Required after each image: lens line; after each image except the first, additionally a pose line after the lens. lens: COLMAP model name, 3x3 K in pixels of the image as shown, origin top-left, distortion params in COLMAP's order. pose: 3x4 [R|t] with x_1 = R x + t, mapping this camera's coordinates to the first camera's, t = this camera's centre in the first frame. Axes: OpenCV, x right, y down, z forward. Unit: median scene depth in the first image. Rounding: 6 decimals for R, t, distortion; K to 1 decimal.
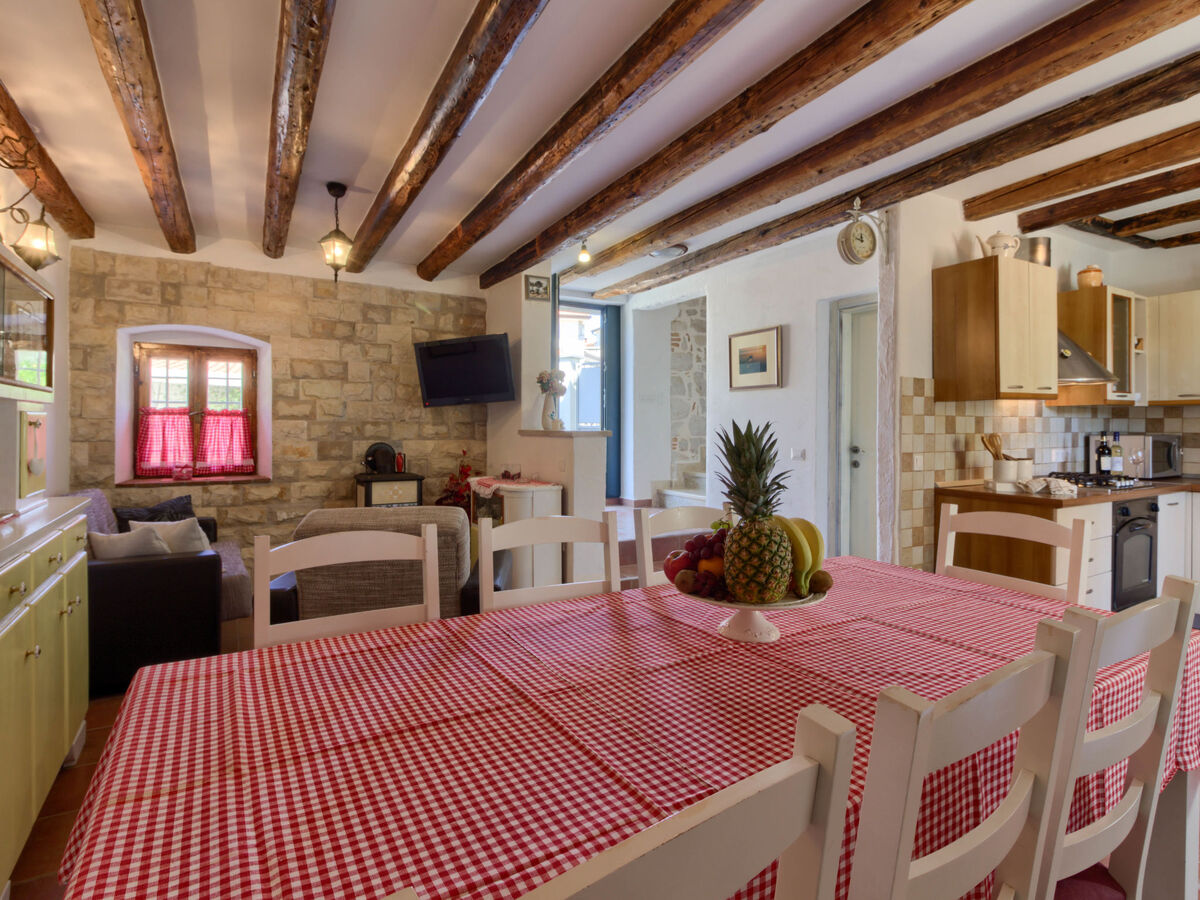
lens RADIAL K [[646.7, 0, 610.0], [0, 646.7, 441.7], [0, 0, 1]] dist [0.002295, -0.002906]
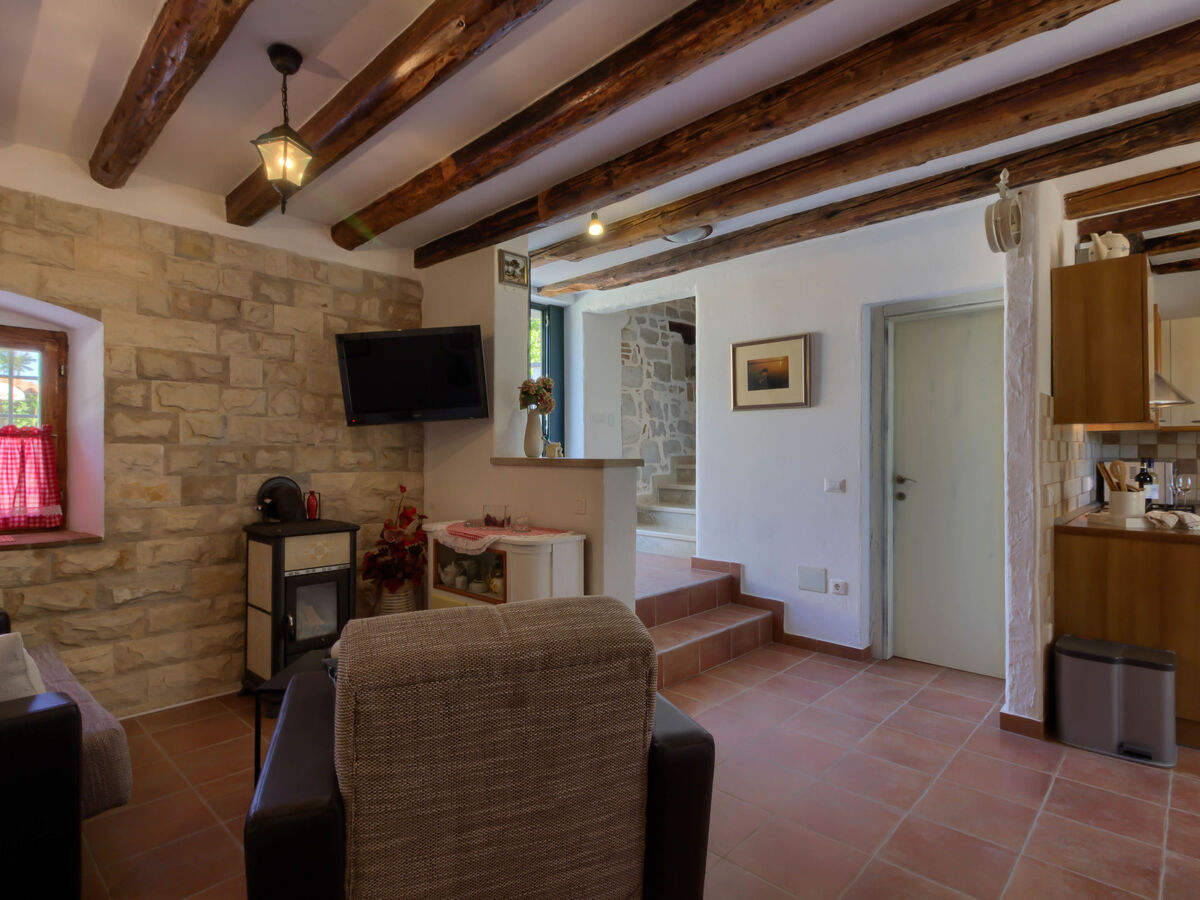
lens RADIAL K [[646.7, 0, 597.7], [0, 646.7, 457.7], [0, 0, 1]] dist [0.002295, -0.002906]
pose [[0.961313, -0.003119, 0.275440, -0.226954], [0.006999, 0.999890, -0.013104, -0.007626], [-0.275369, 0.014525, 0.961229, 0.255730]]
